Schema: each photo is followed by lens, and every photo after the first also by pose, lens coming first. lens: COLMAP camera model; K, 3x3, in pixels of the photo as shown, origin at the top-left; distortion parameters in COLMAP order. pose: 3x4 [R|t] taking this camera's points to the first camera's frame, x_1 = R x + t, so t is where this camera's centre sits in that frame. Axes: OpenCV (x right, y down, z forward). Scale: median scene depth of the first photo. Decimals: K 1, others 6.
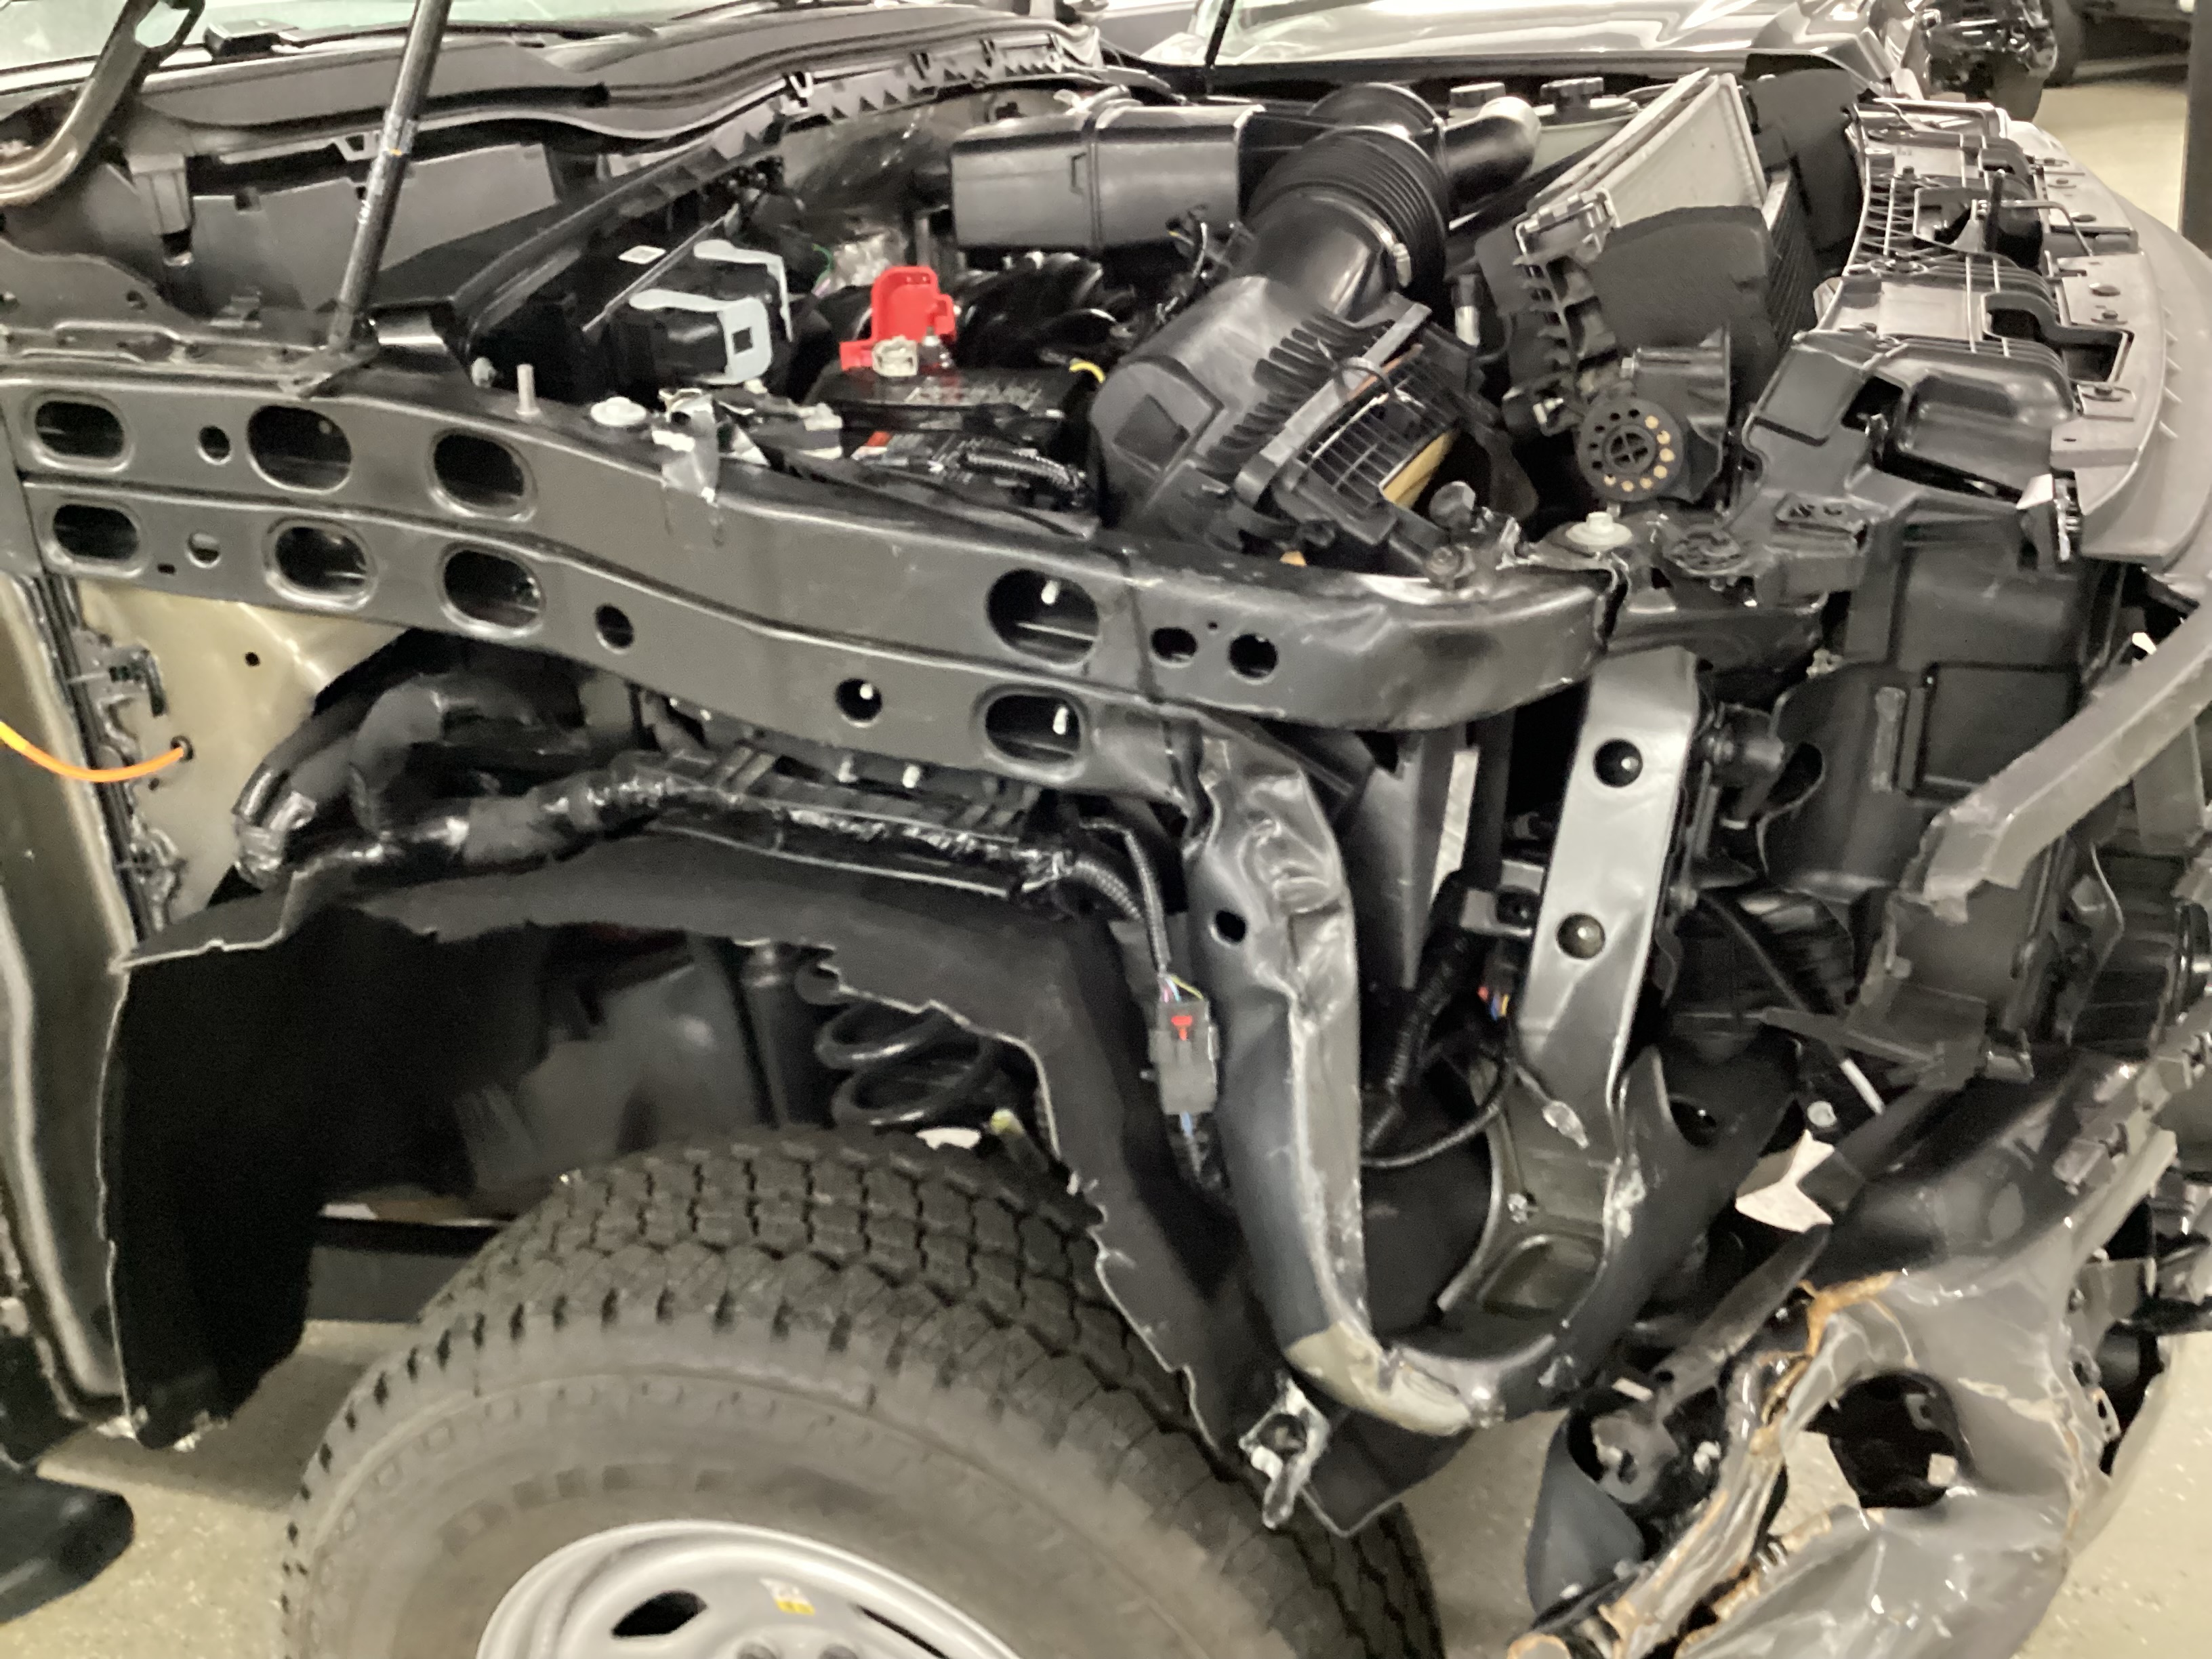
lens RADIAL K [[2052.3, 0, 1106.0], [0, 2052.3, 829.5], [0, 0, 1]] dist [0.073068, -0.194190]
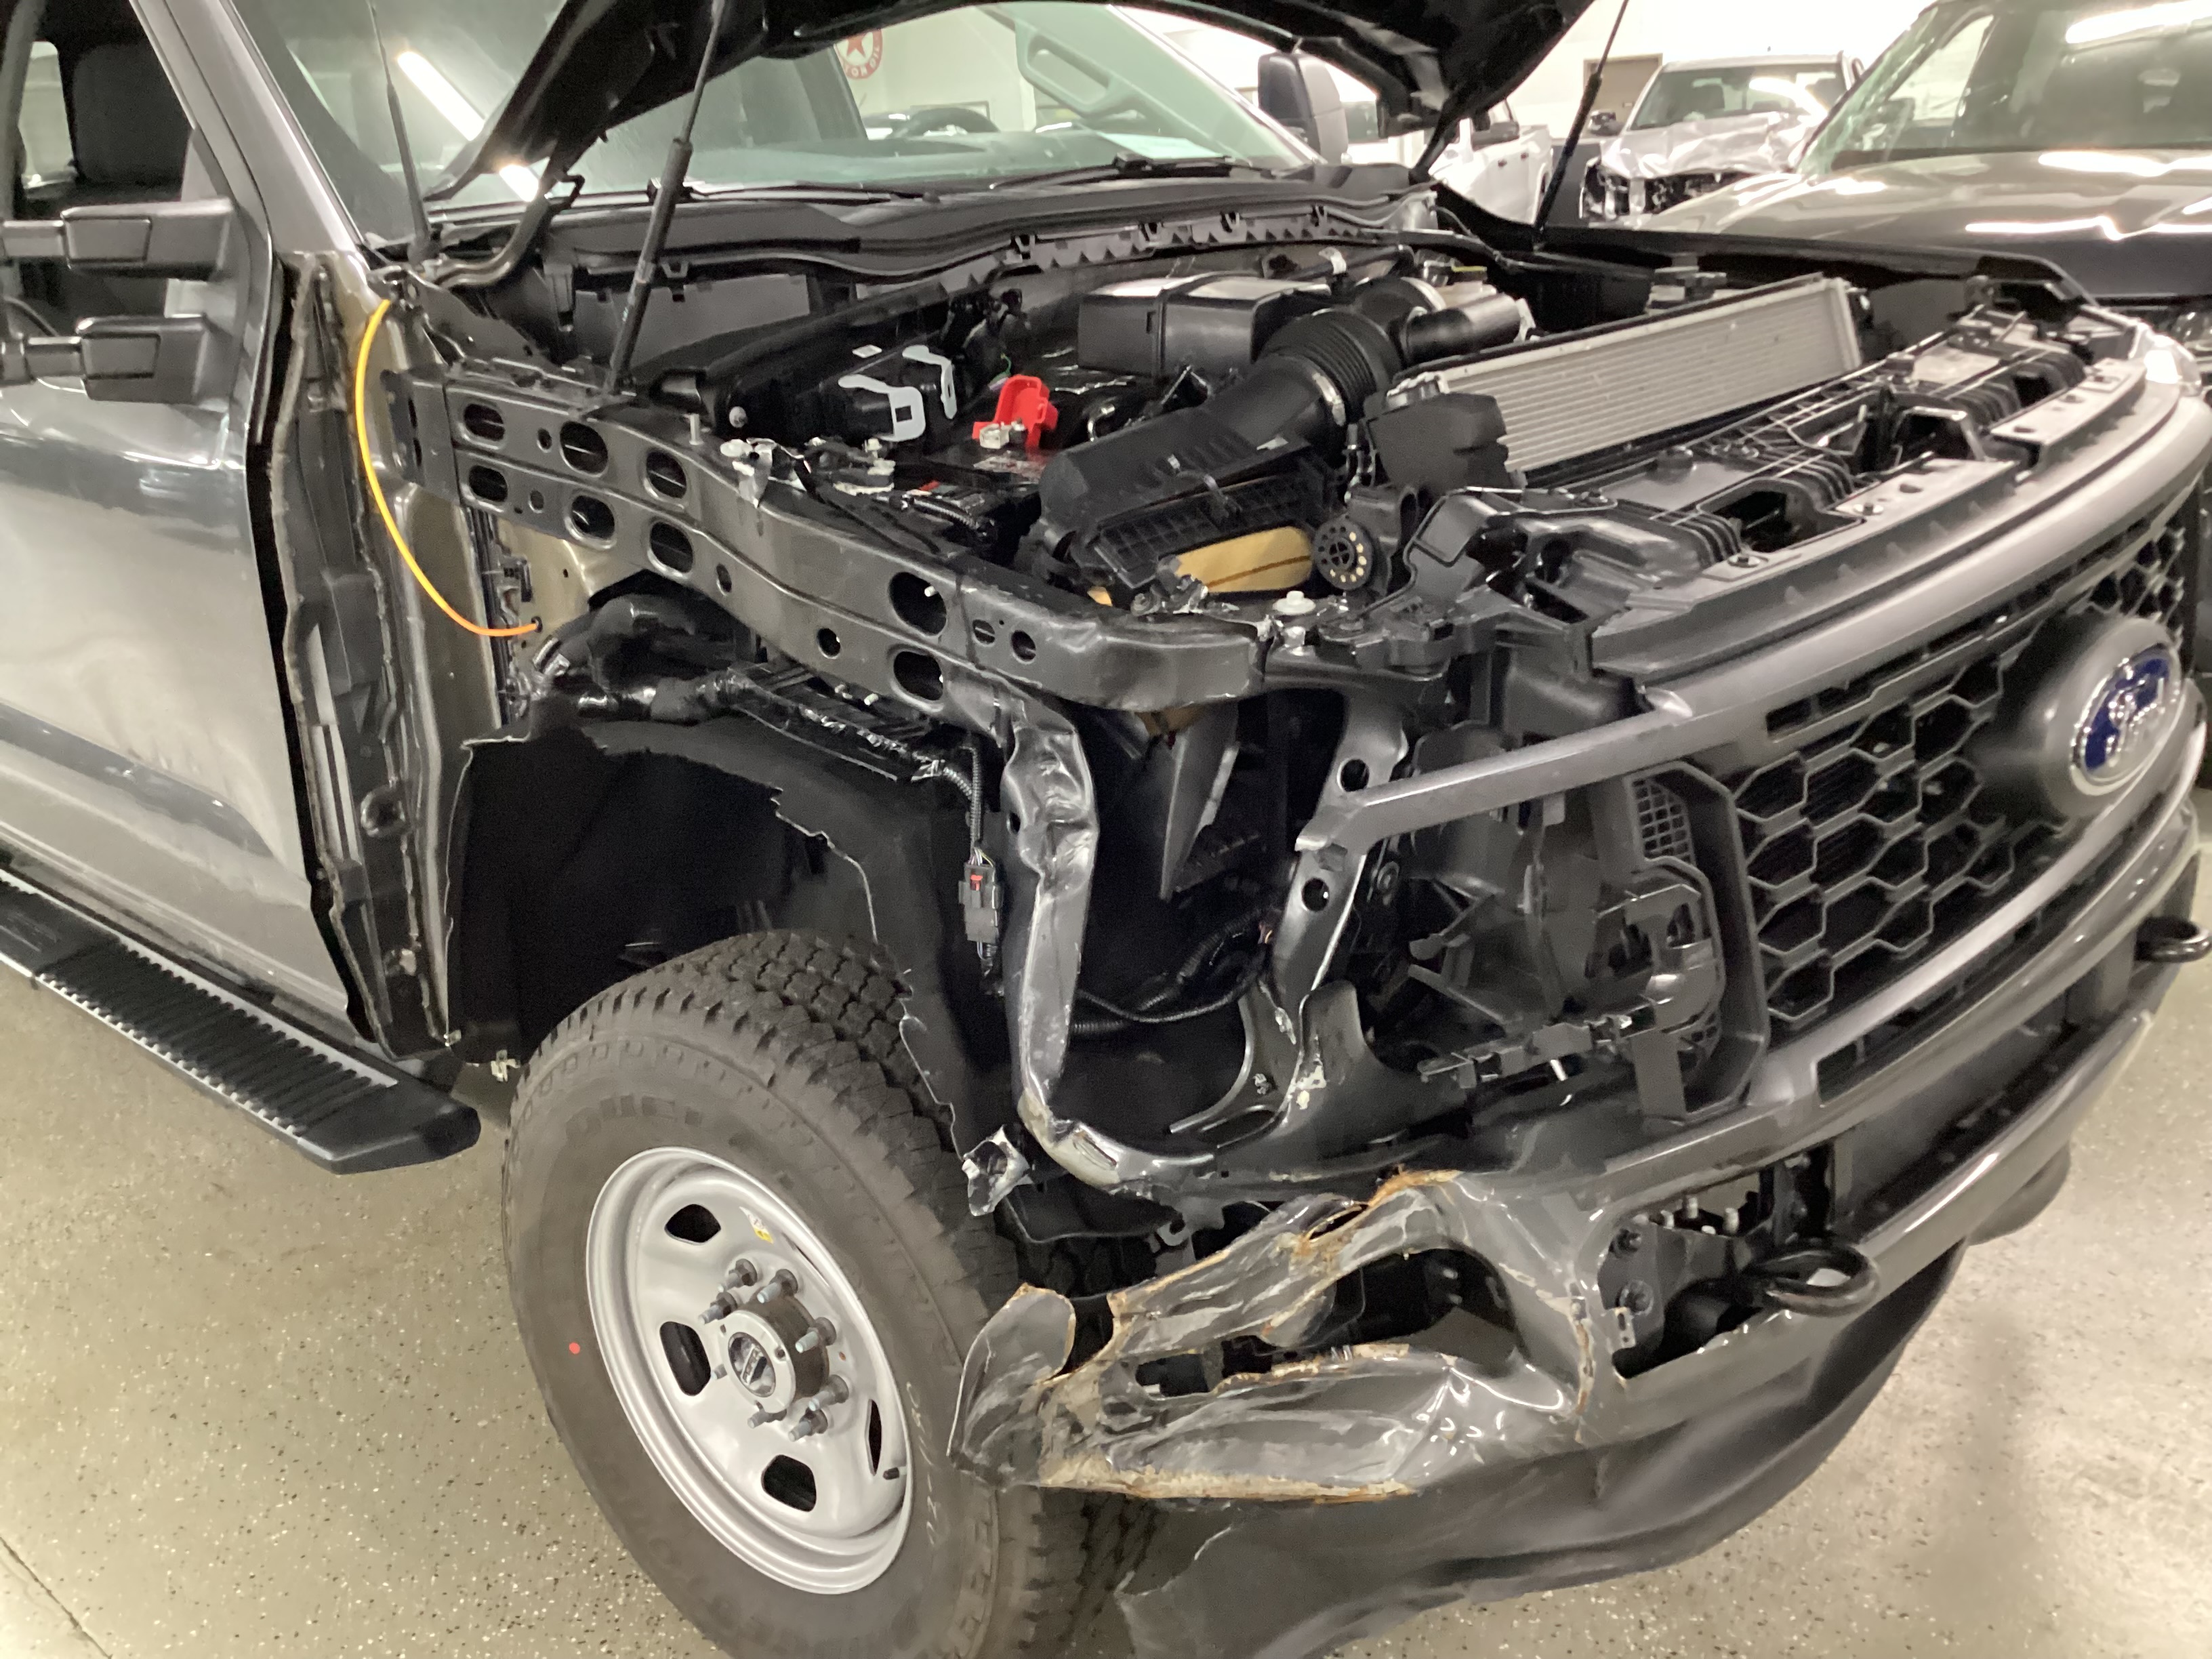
lens RADIAL K [[2022.8, 0, 1107.8], [0, 2022.8, 841.0], [0, 0, 1]] dist [0.067743, -0.141292]
pose [[0.919580, 0.180367, -0.349058, 0.606787], [-0.188395, 0.982030, 0.011119, 0.028306], [0.344791, 0.055536, 0.937035, -0.364852]]
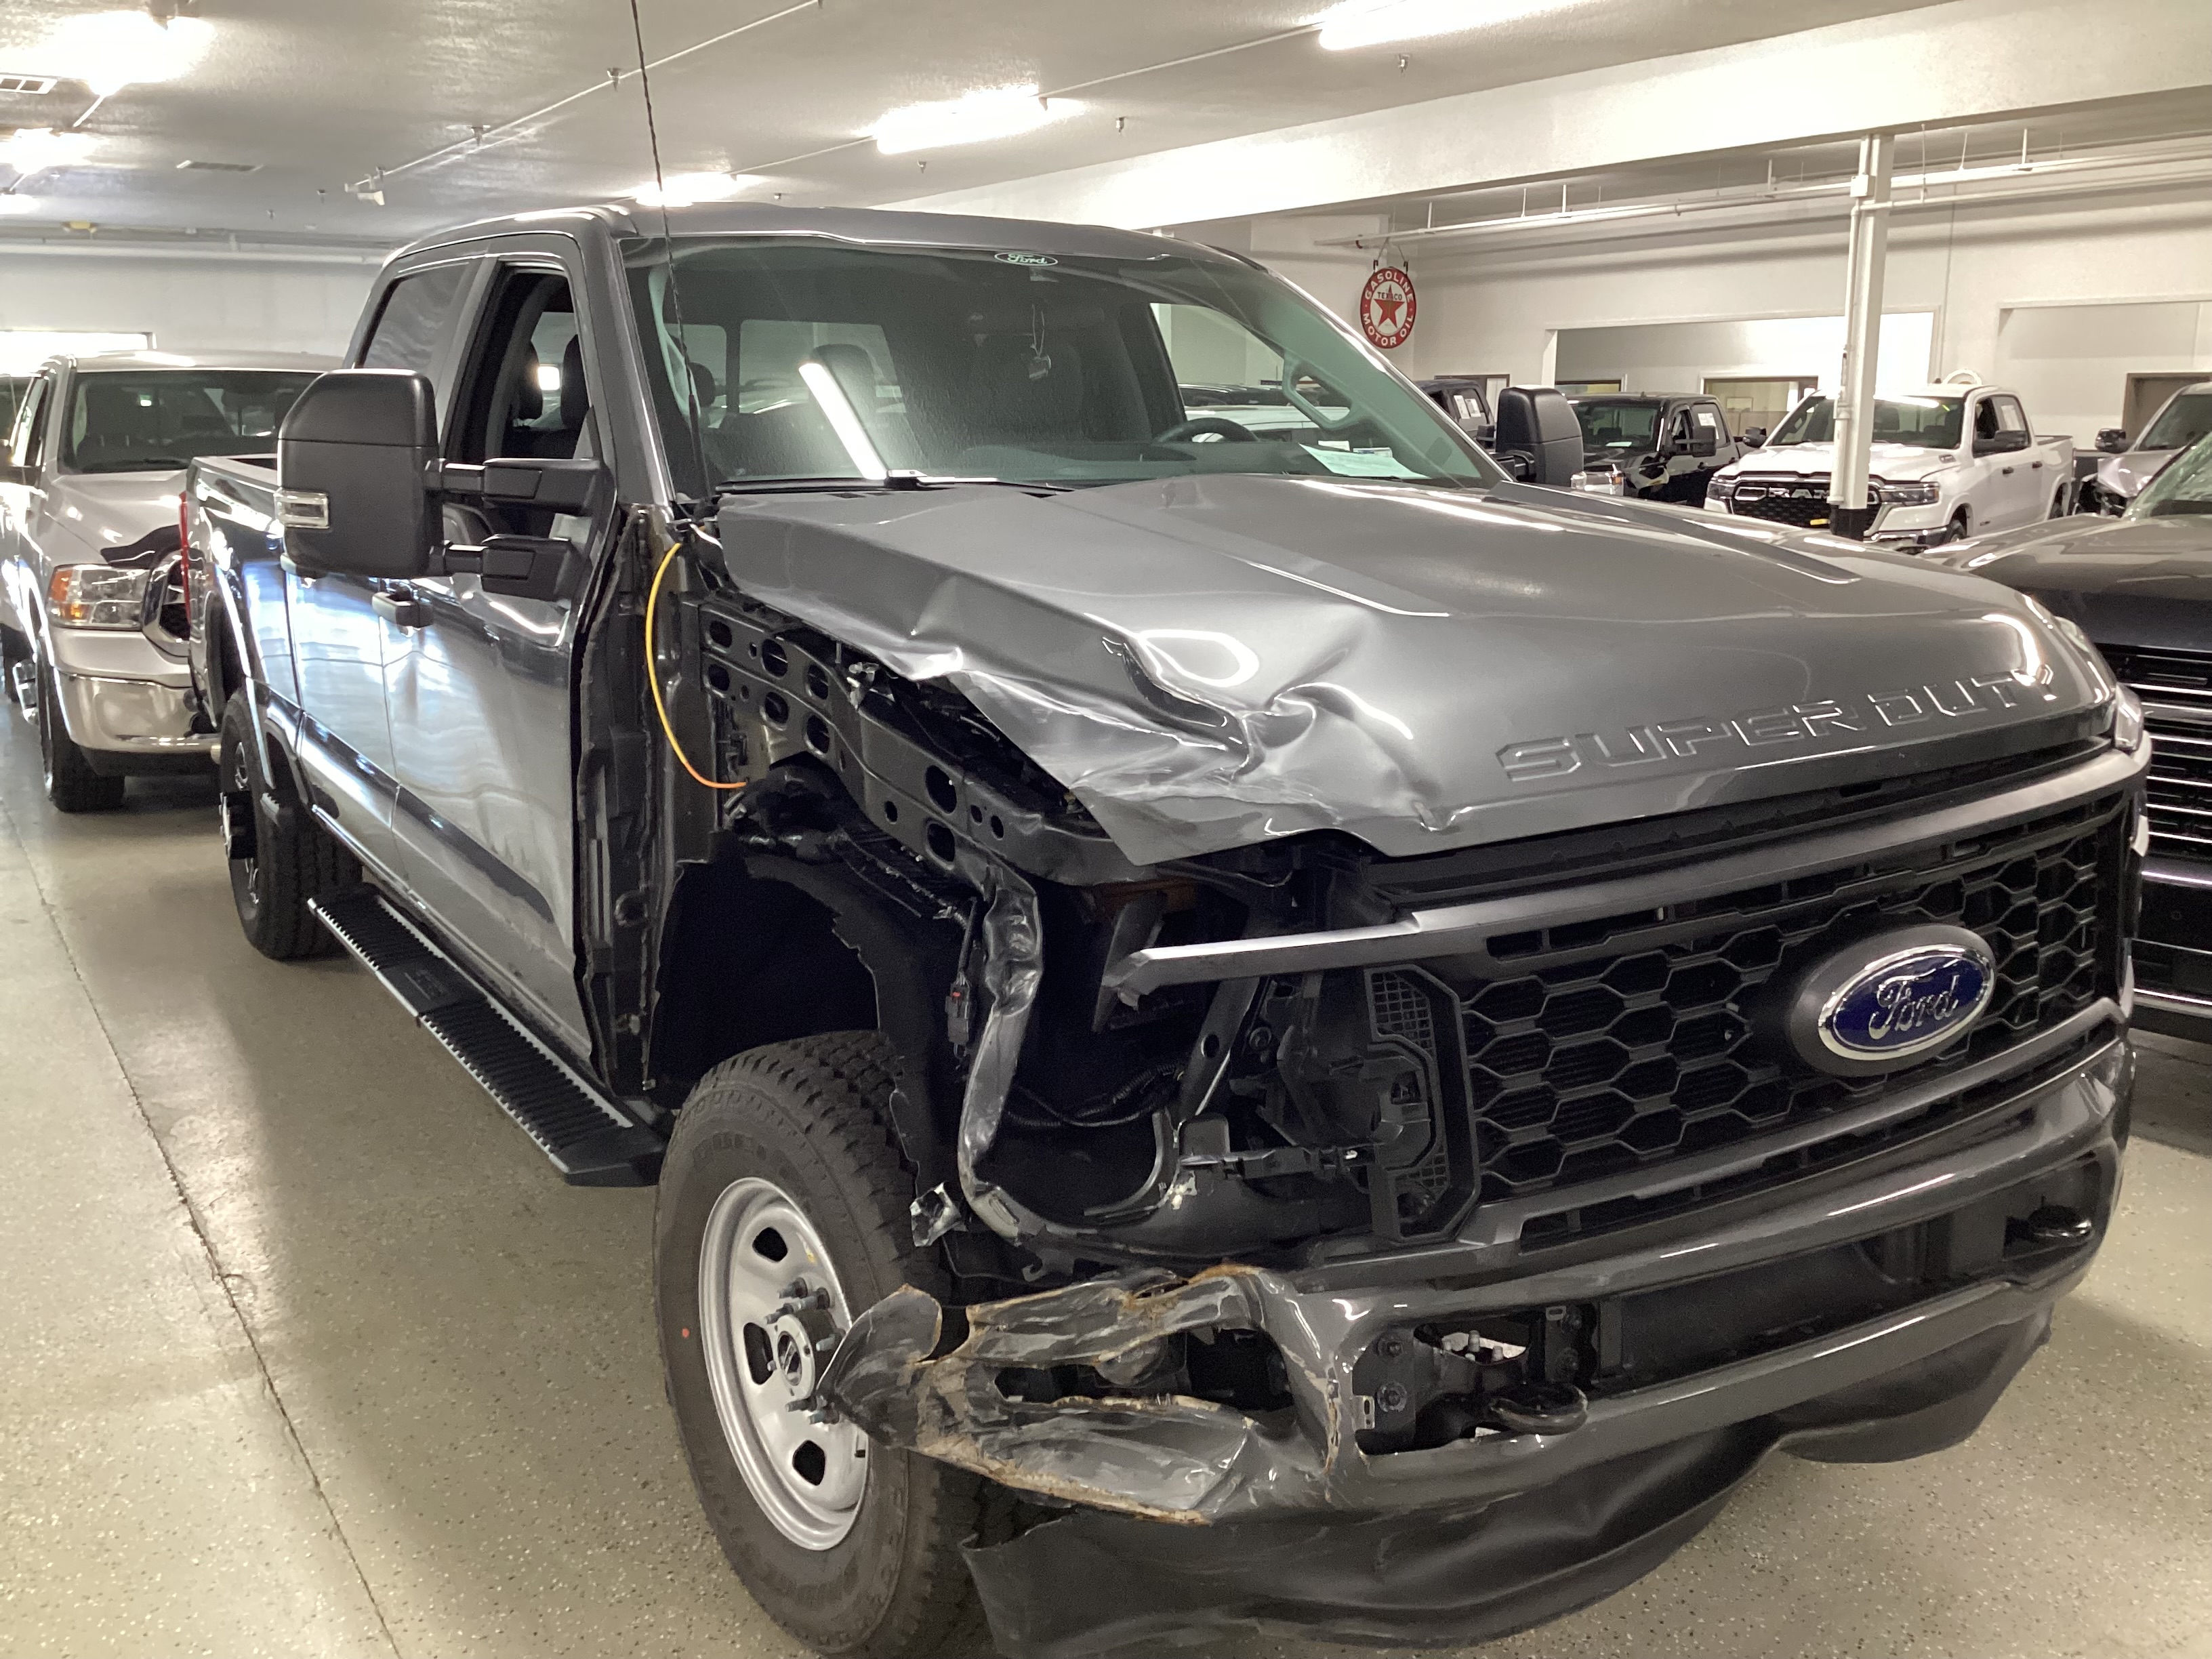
lens RADIAL K [[2052.3, 0, 1106.0], [0, 2052.3, 829.5], [0, 0, 1]] dist [0.073068, -0.194190]
pose [[0.776314, 0.237443, -0.583915, 1.238568], [-0.322326, 0.945605, -0.044011, -0.020584], [0.541703, 0.222378, 0.810621, -0.600799]]
